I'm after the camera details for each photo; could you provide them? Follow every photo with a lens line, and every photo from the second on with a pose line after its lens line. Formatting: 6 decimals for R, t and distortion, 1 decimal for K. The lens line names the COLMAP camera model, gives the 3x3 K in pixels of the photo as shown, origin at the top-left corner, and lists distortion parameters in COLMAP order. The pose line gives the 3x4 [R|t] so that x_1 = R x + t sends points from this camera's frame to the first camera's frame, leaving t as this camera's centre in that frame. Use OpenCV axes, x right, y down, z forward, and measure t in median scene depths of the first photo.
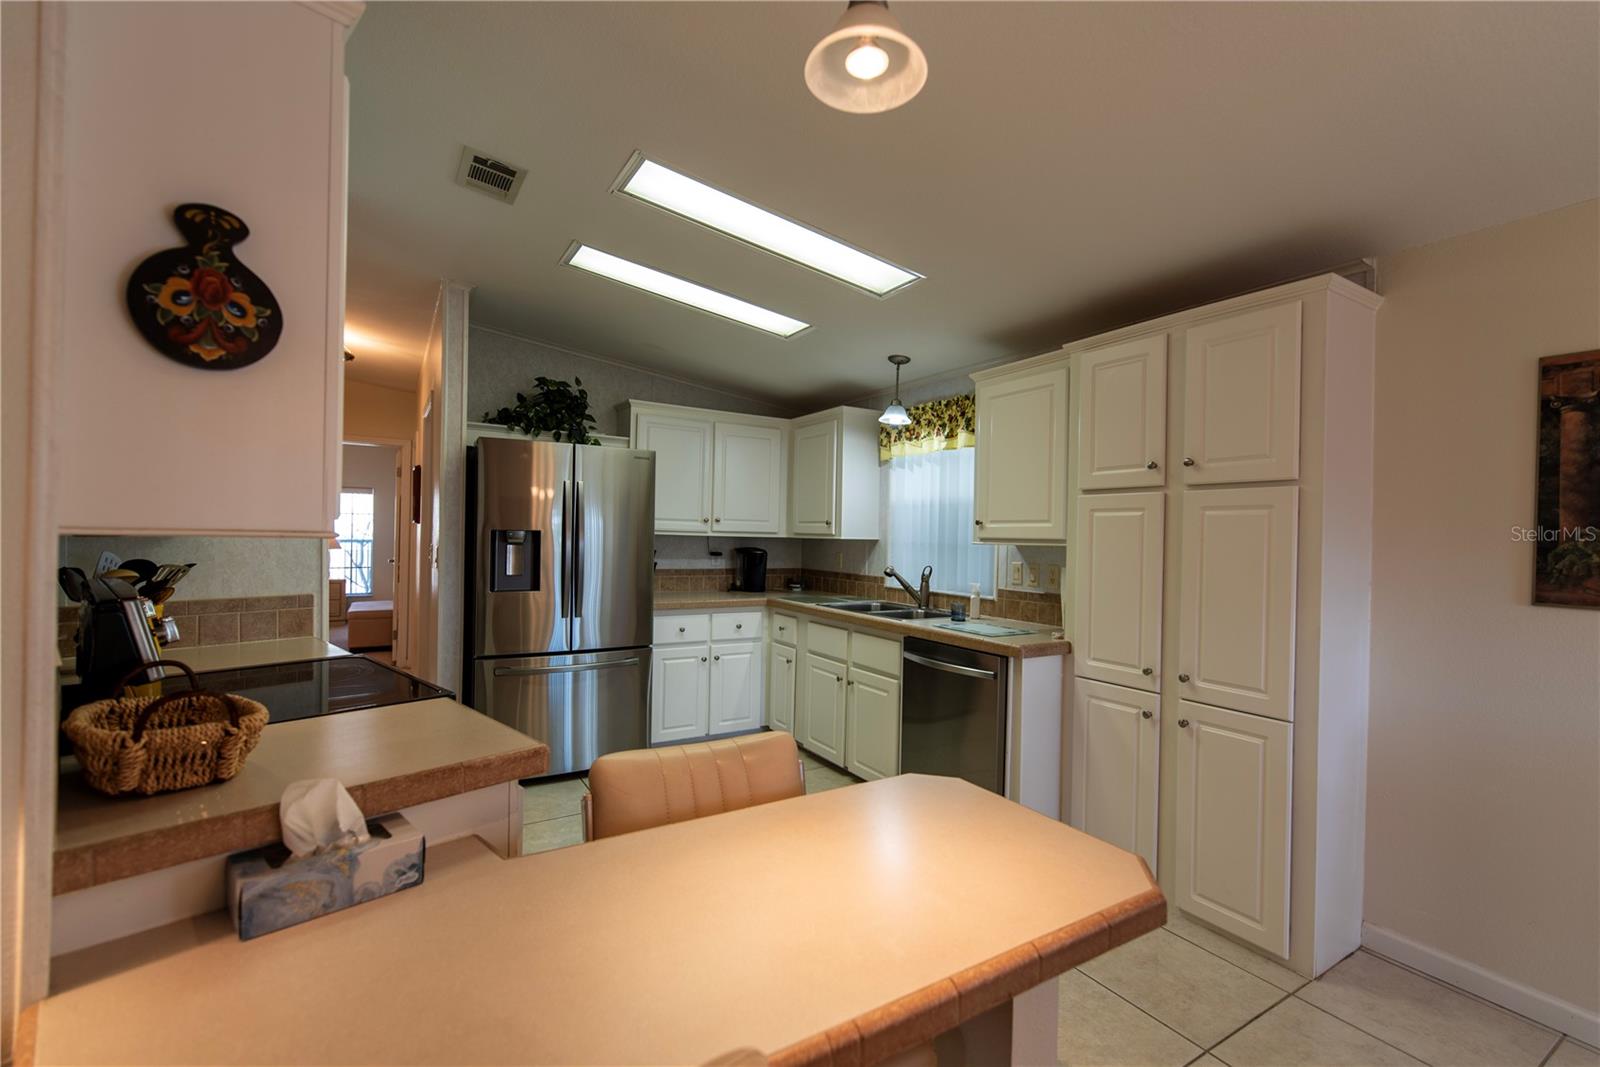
lens RADIAL K [[688.1, 0, 803.2], [0, 688.1, 537.8], [0, 0, 1]] dist [0.000343, 0.000296]
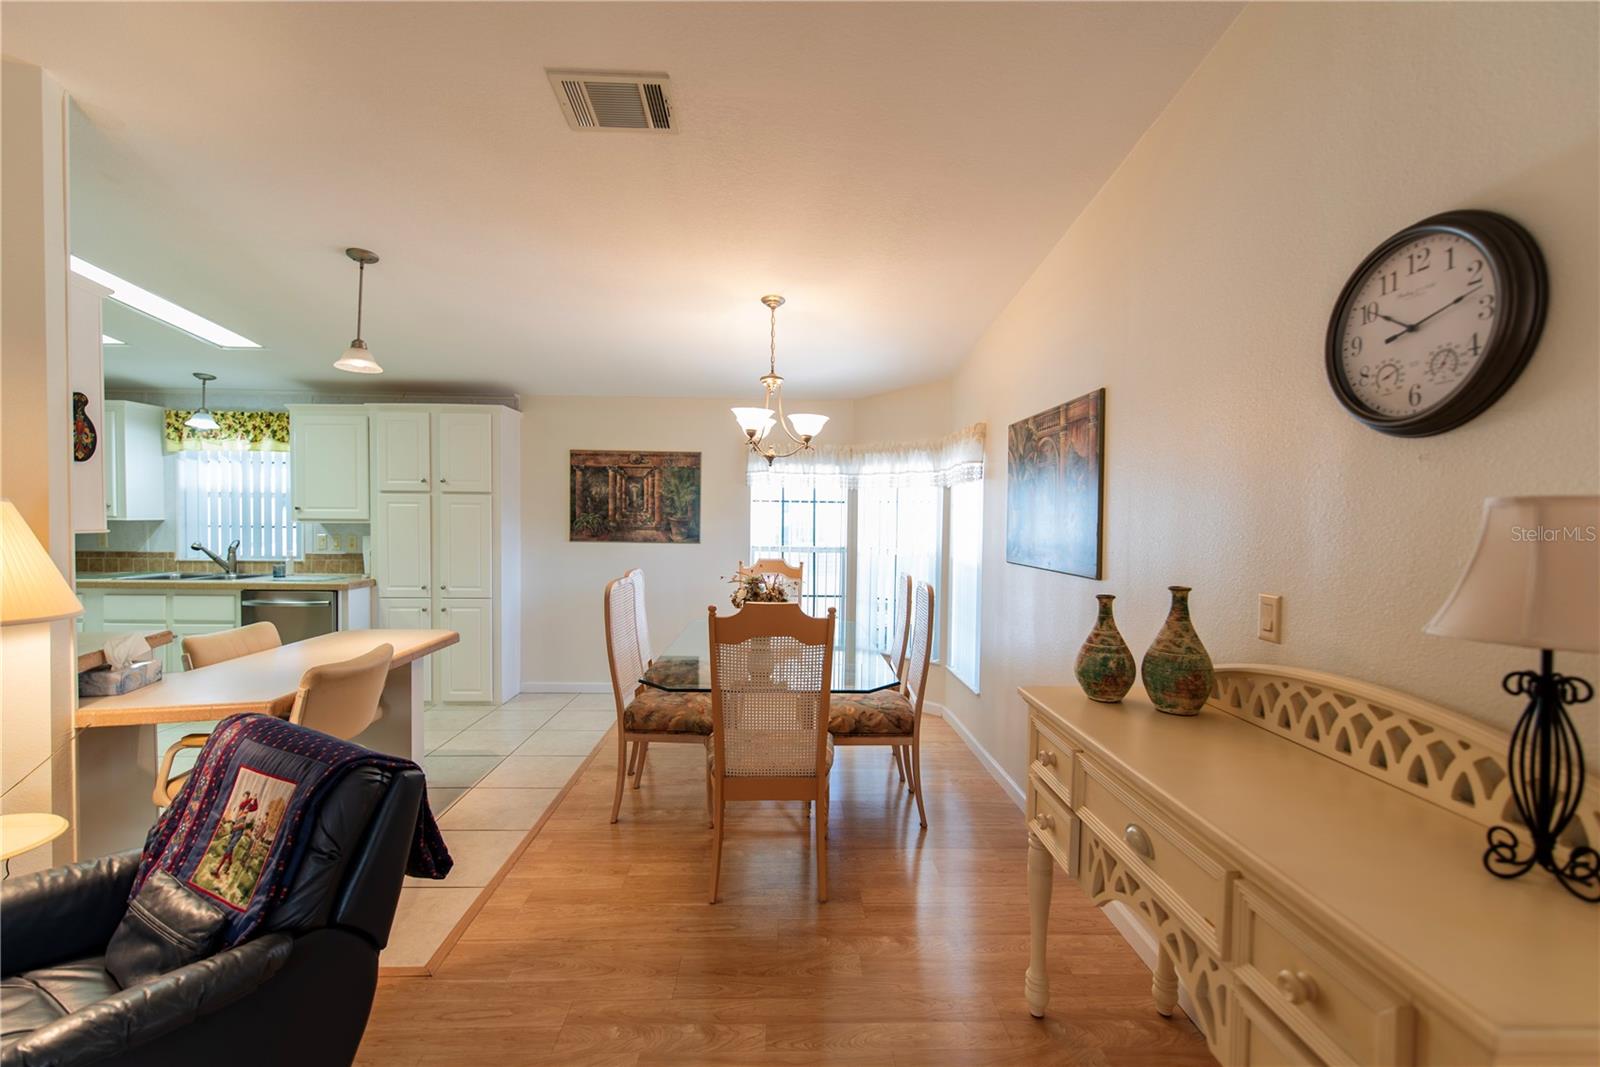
lens RADIAL K [[687.5, 0, 800.0], [0, 687.5, 533.5], [0, 0, 1]] dist [0.000478, -0.000160]
pose [[0.498671, -0.038490, 0.865936, -0.409343], [0.003410, 0.999093, 0.042445, -0.022718], [-0.866785, -0.018213, 0.498350, -0.559704]]
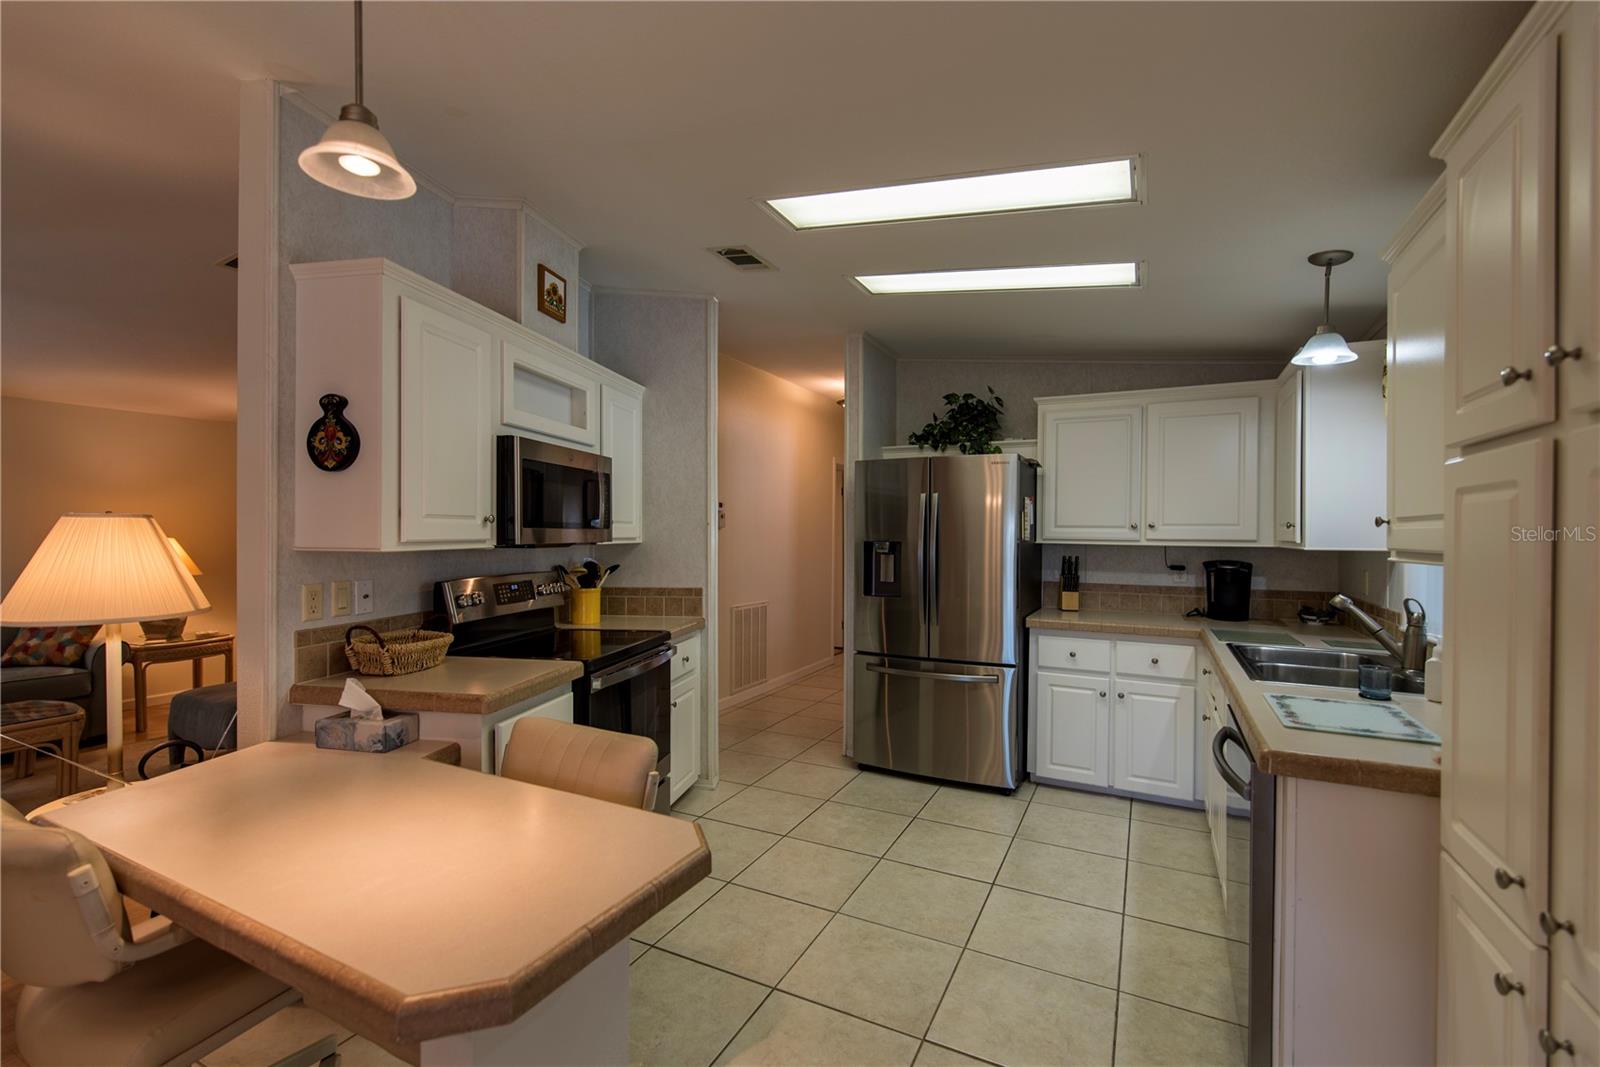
lens RADIAL K [[688.1, 0, 803.2], [0, 688.1, 537.8], [0, 0, 1]] dist [0.000343, 0.000296]
pose [[0.521548, -0.010792, -0.853154, 0.408830], [0.002338, 0.999934, -0.011220, -0.004098], [0.853219, 0.003857, 0.521539, 0.277070]]
